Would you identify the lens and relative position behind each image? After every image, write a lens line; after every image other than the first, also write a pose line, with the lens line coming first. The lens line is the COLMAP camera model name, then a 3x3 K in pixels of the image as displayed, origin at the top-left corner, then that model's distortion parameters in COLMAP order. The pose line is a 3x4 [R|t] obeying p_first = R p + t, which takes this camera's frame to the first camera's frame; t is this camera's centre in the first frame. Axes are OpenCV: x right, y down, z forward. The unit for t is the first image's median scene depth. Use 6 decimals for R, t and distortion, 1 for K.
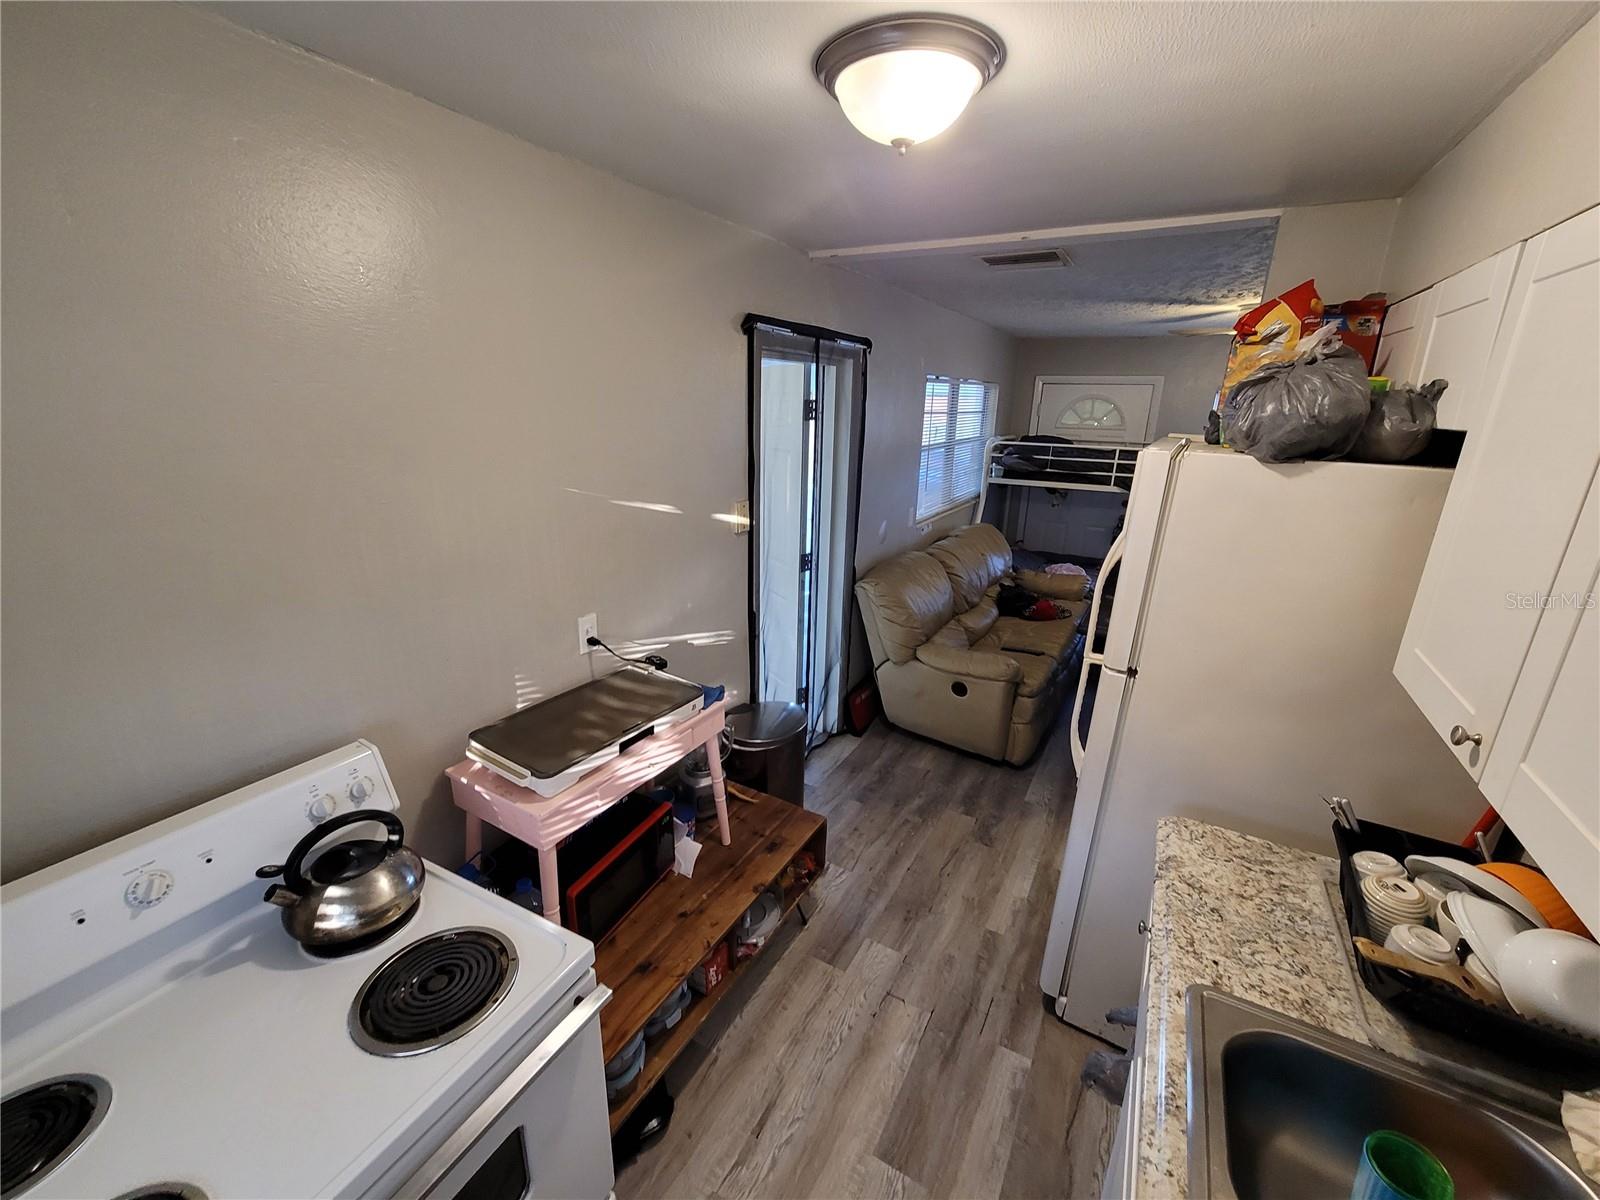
lens RADIAL K [[652.6, 0, 792.6], [0, 652.6, 603.2], [0, 0, 1]] dist [0.001032, -0.001084]
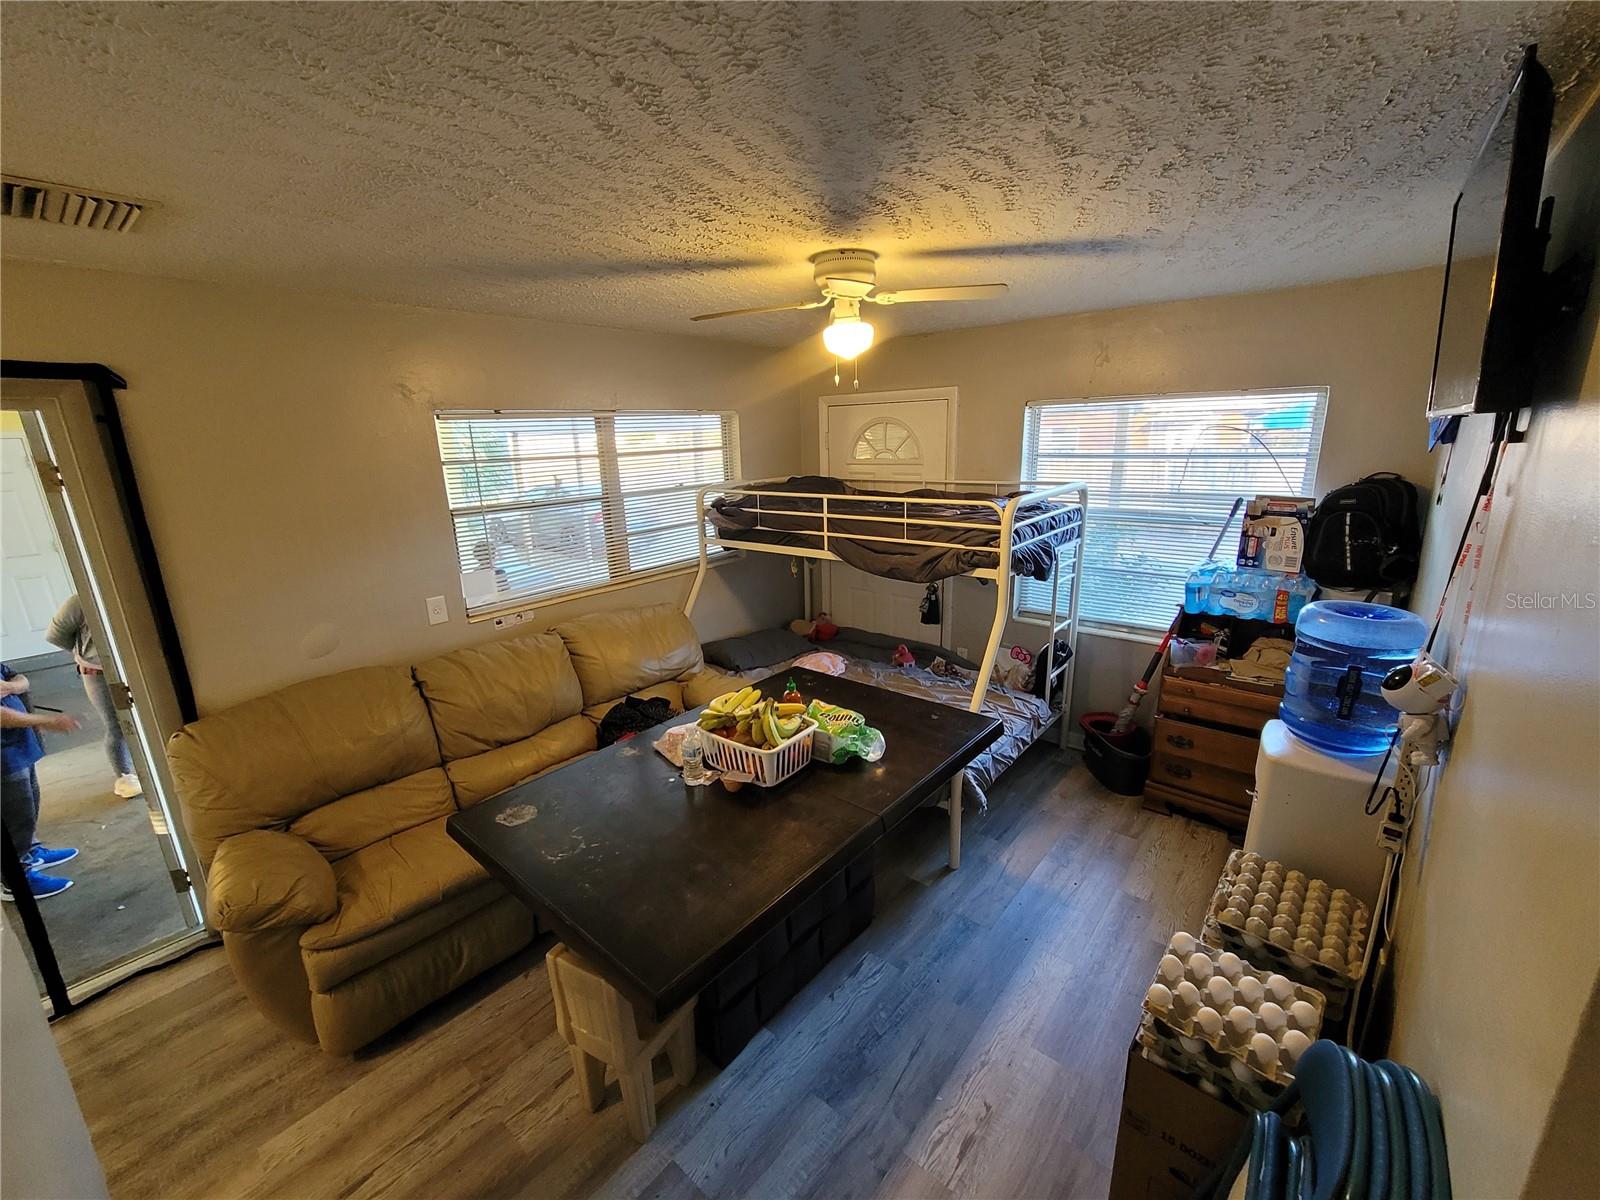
lens RADIAL K [[652.6, 0, 789.2], [0, 652.6, 605.9], [0, 0, 1]] dist [0.001032, -0.001084]
pose [[0.981024, -0.002030, -0.193877, 1.277497], [-0.006455, 0.999049, -0.043120, -0.199920], [0.193780, 0.043553, 0.980078, 0.706559]]
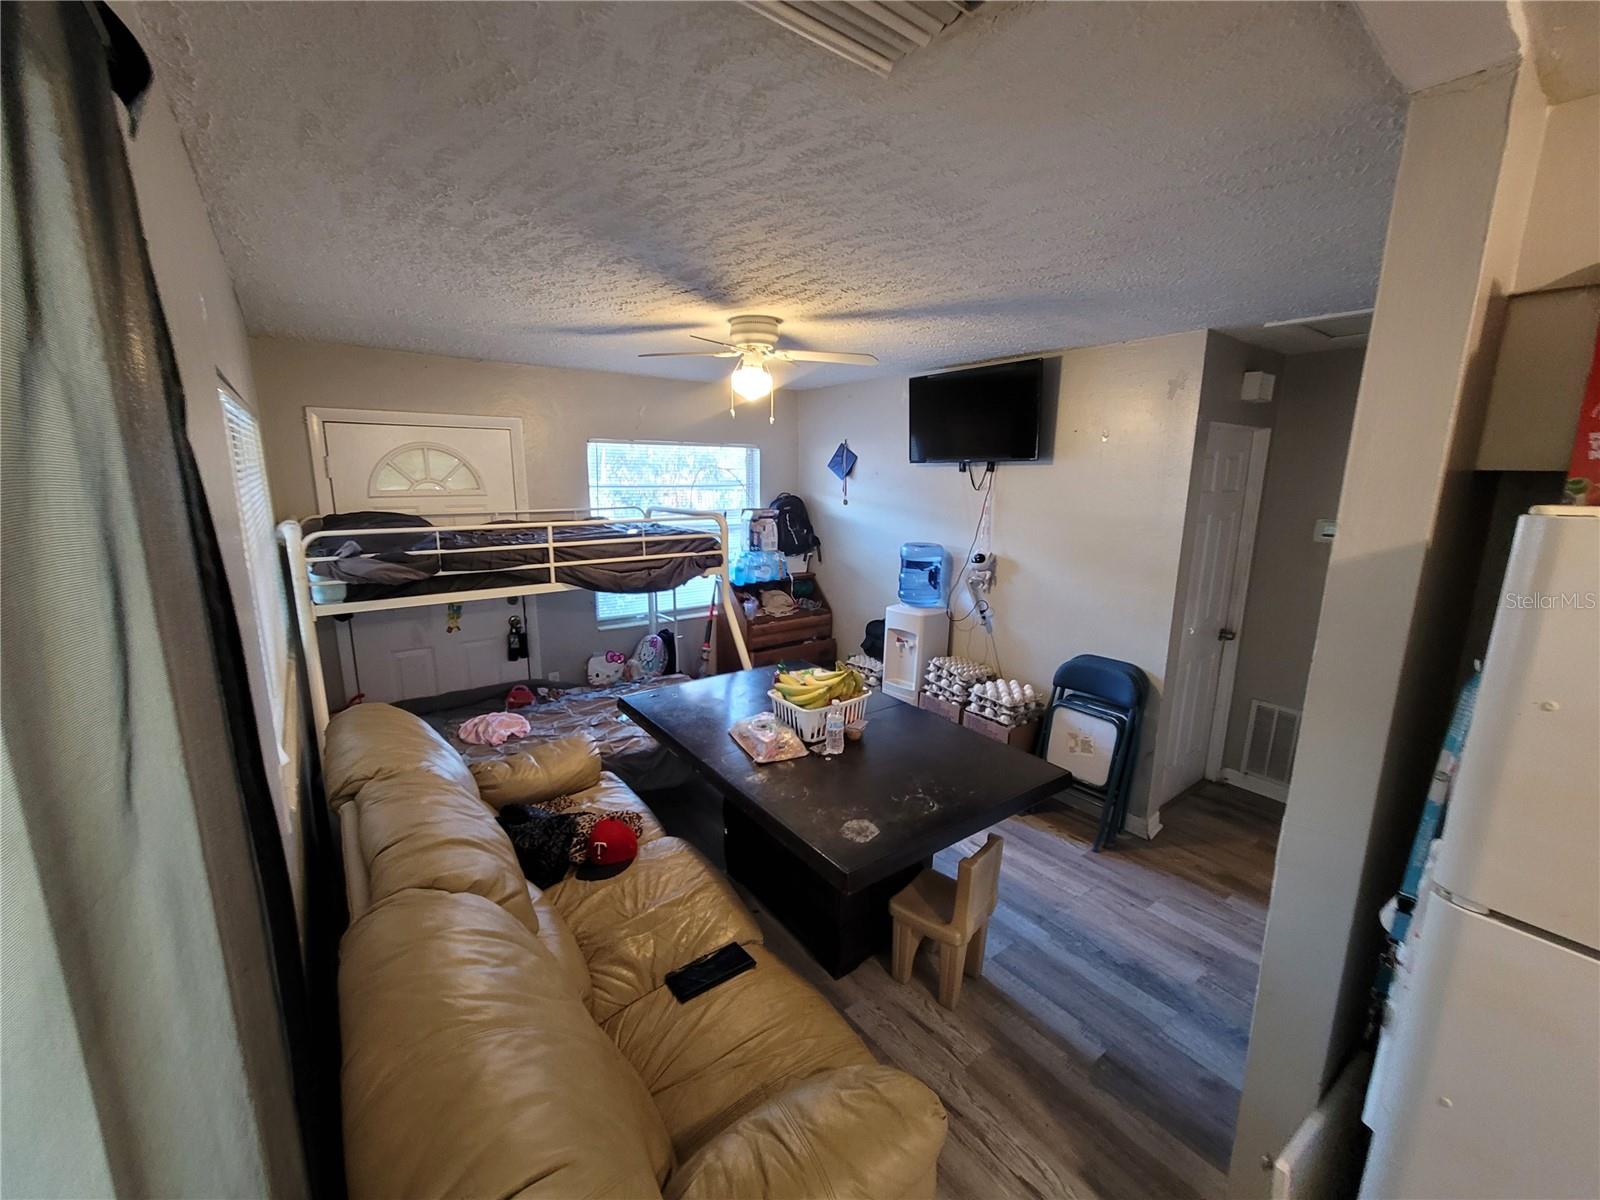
lens RADIAL K [[652.6, 0, 793.8], [0, 652.6, 607.8], [0, 0, 1]] dist [0.001032, -0.001084]
pose [[0.389773, -0.206568, 0.897445, 0.015452], [0.275141, 0.956129, 0.100578, -0.340853], [-0.878849, 0.207721, 0.429508, 1.154919]]
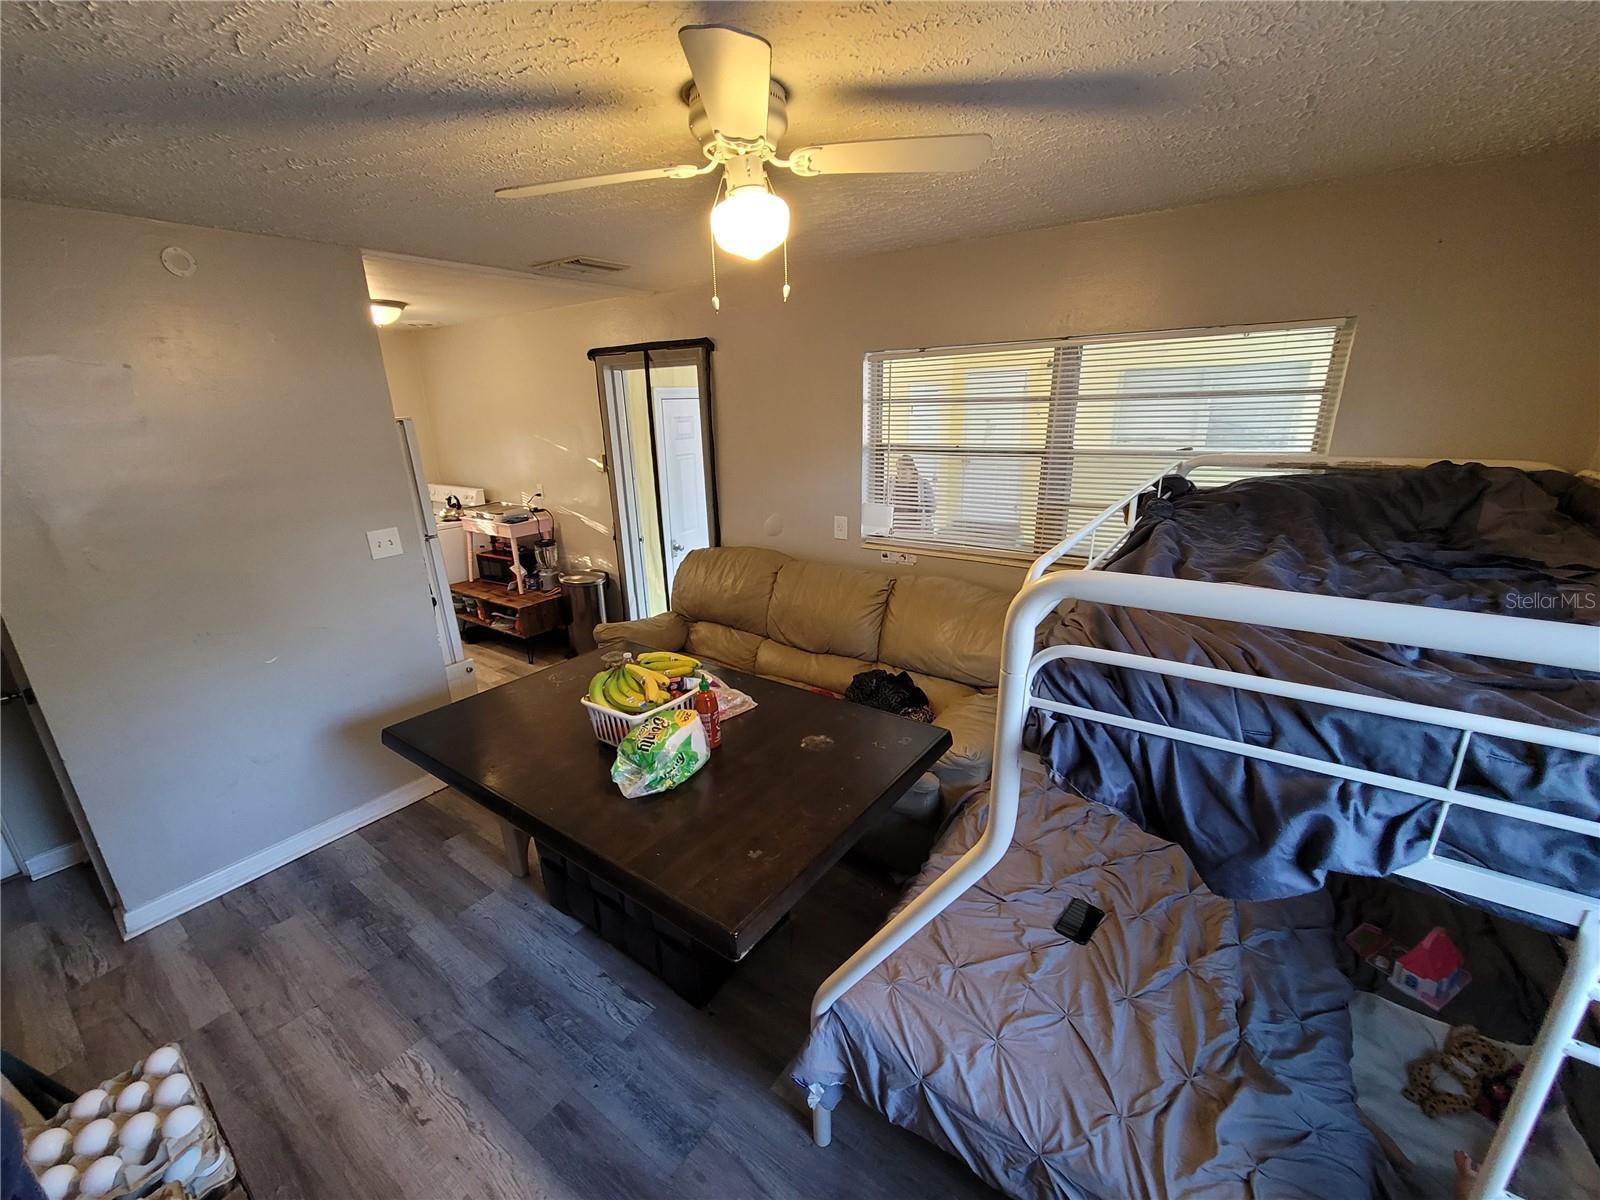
lens RADIAL K [[652.6, 0, 805.6], [0, 652.6, 604.3], [0, 0, 1]] dist [0.001032, -0.001084]
pose [[-0.098250, 0.287728, -0.952659, 1.907773], [-0.273113, 0.912739, 0.303838, -0.542872], [0.956952, 0.290035, -0.011094, 1.904731]]
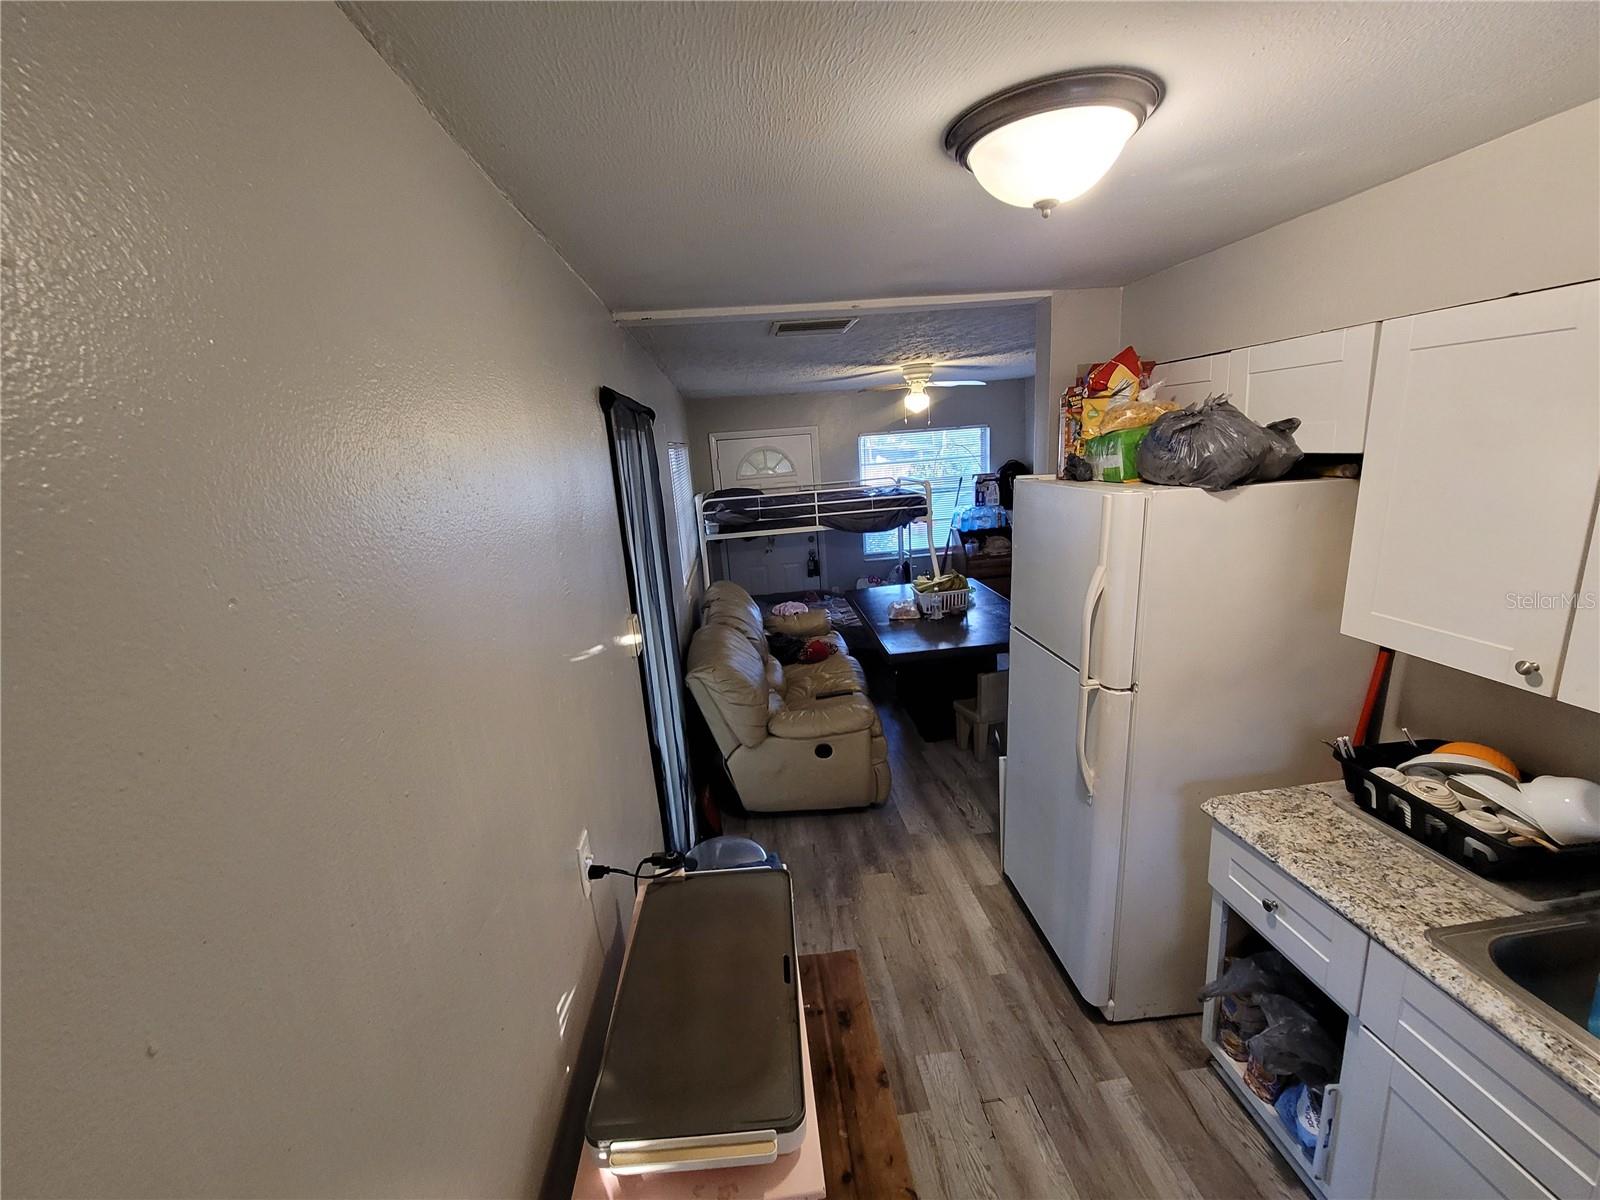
lens RADIAL K [[652.6, 0, 789.7], [0, 652.6, 604.8], [0, 0, 1]] dist [0.001032, -0.001084]
pose [[0.810998, -0.214930, 0.544139, -0.389258], [0.257697, 0.966223, -0.002429, -0.130171], [-0.525237, 0.142193, 0.838992, 0.258675]]
